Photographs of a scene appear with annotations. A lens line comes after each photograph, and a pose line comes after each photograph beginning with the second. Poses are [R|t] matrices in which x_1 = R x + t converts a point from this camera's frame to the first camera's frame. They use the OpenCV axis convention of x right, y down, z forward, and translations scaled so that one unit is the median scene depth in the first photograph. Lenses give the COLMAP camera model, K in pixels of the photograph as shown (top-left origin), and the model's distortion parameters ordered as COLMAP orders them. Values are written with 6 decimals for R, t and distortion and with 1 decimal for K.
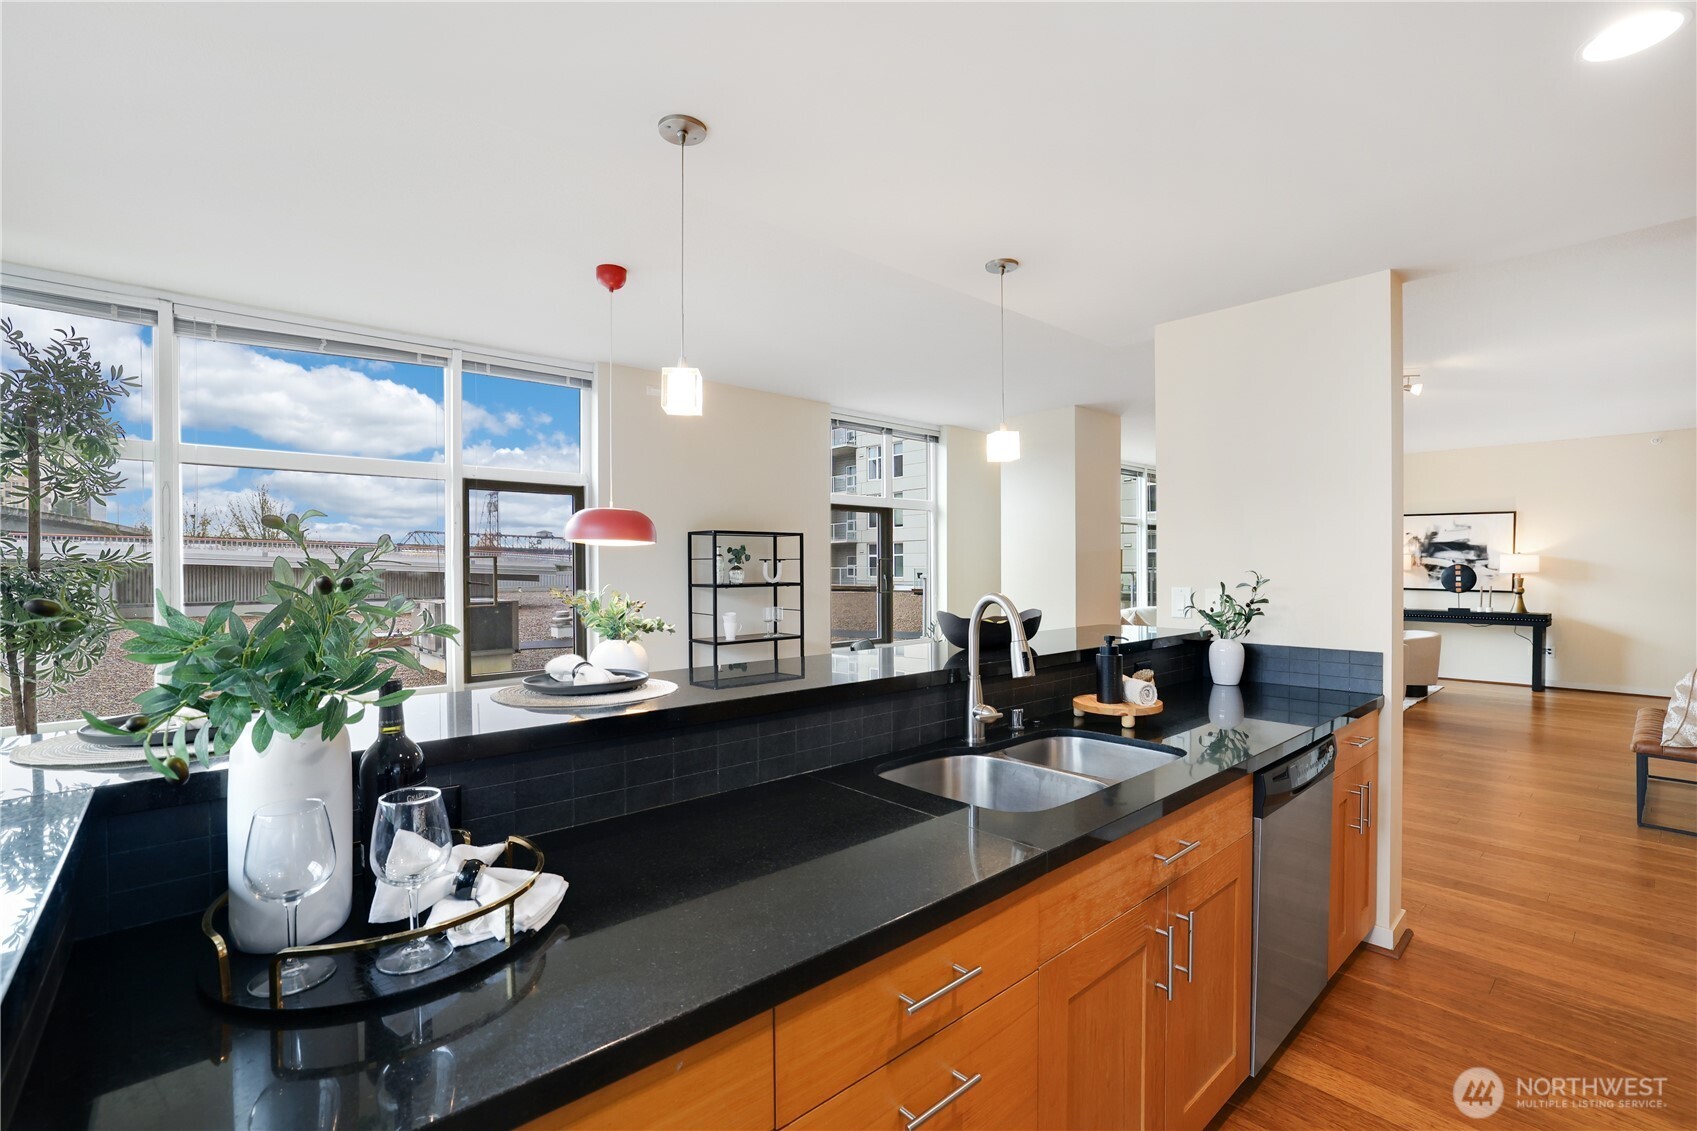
lens RADIAL K [[741.8, 0, 842.2], [0, 741.8, 590.0], [0, 0, 1]] dist [-0.038637, 0.014120]
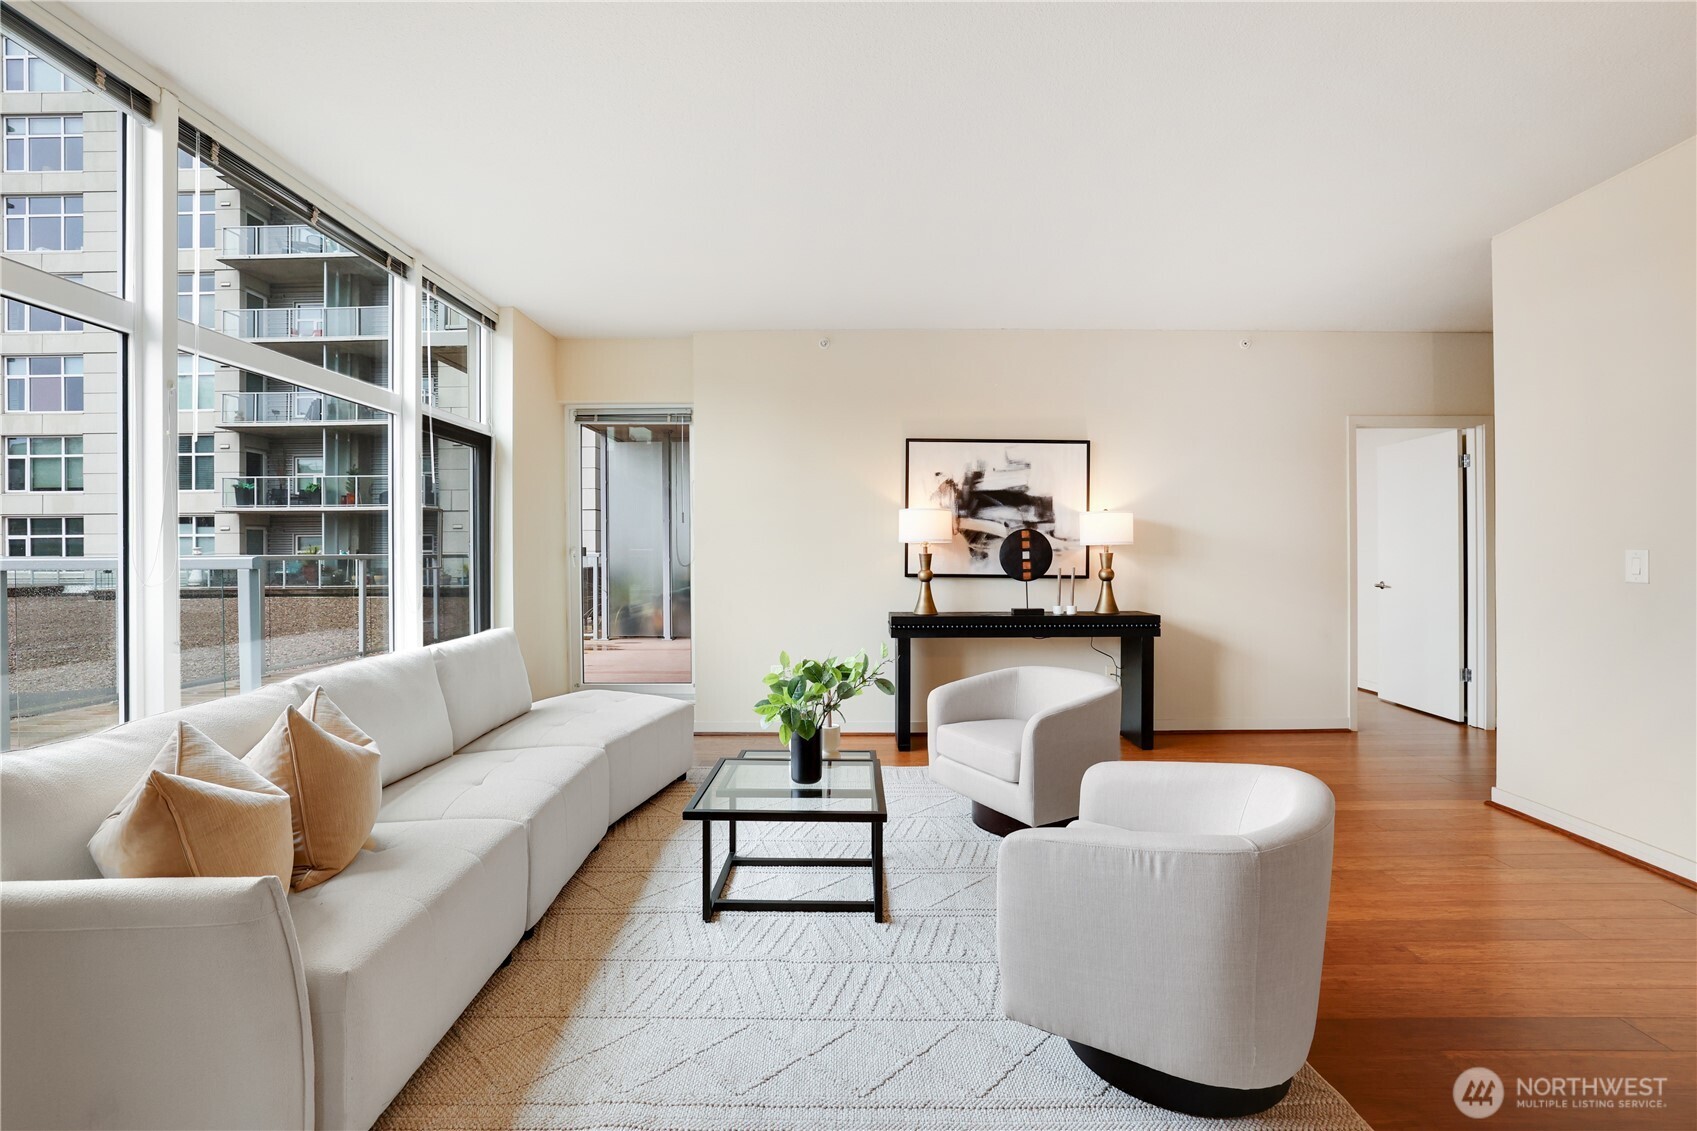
lens RADIAL K [[741.8, 0, 845.5], [0, 741.8, 554.8], [0, 0, 1]] dist [-0.038637, 0.014120]
pose [[0.670590, 0.003349, 0.741821, 0.744761], [0.025457, 0.999297, -0.027524, -0.008954], [-0.741392, 0.037342, 0.670033, 1.583422]]
